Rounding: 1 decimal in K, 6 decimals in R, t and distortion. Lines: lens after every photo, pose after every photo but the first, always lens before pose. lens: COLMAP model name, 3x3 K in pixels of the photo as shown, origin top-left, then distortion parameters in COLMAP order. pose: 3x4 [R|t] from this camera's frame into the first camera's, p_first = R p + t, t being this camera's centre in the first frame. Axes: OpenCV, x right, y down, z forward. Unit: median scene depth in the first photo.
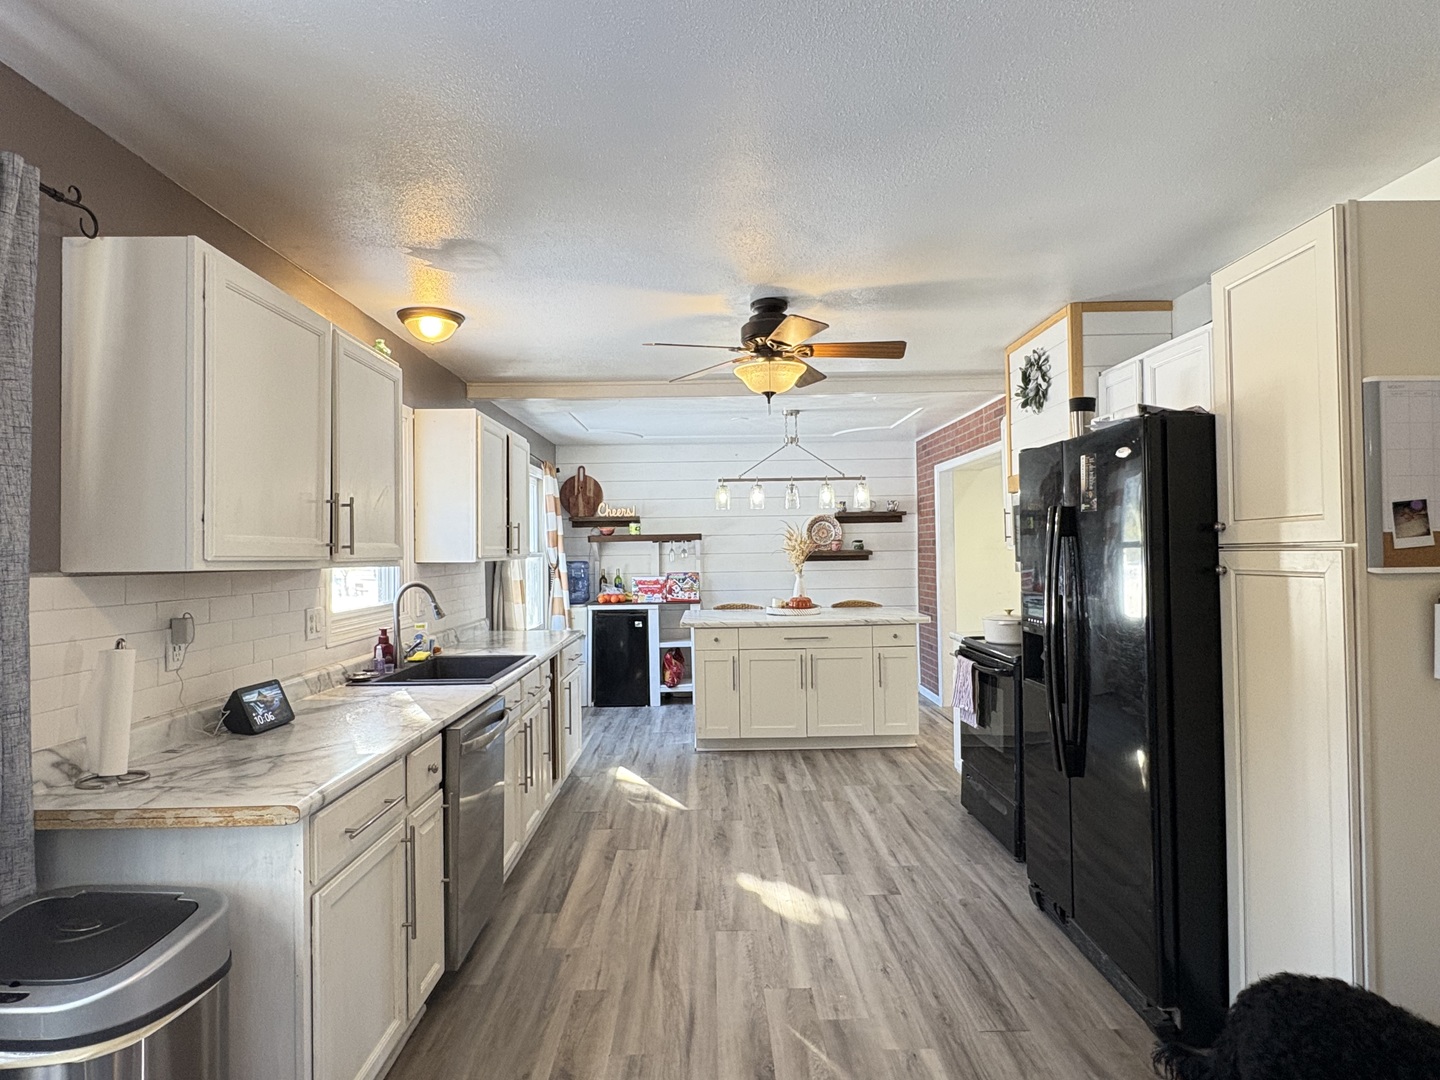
lens RADIAL K [[817.3, 0, 712.3], [0, 817.3, 541.9], [0, 0, 1]] dist [-0.002907, 0.004603]
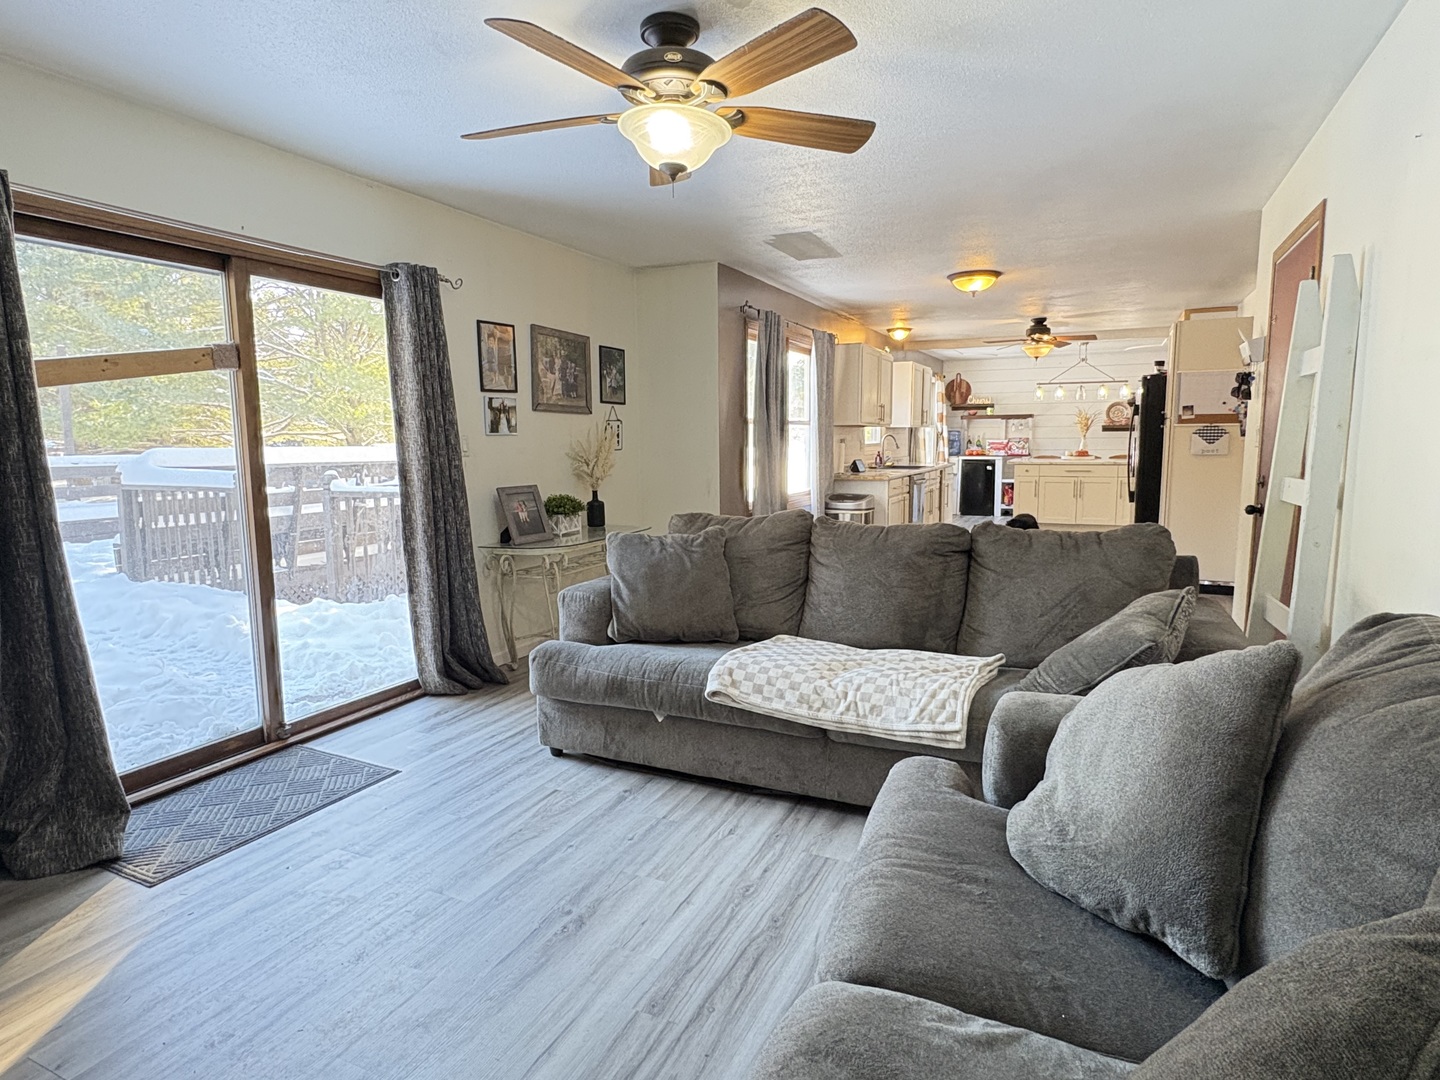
lens RADIAL K [[817.3, 0, 712.3], [0, 817.3, 541.9], [0, 0, 1]] dist [-0.002907, 0.004603]
pose [[0.900321, 0.062210, -0.430758, 0.132493], [0.001388, 0.989316, 0.145777, 0.004157], [0.435225, -0.131844, 0.890616, -0.786162]]
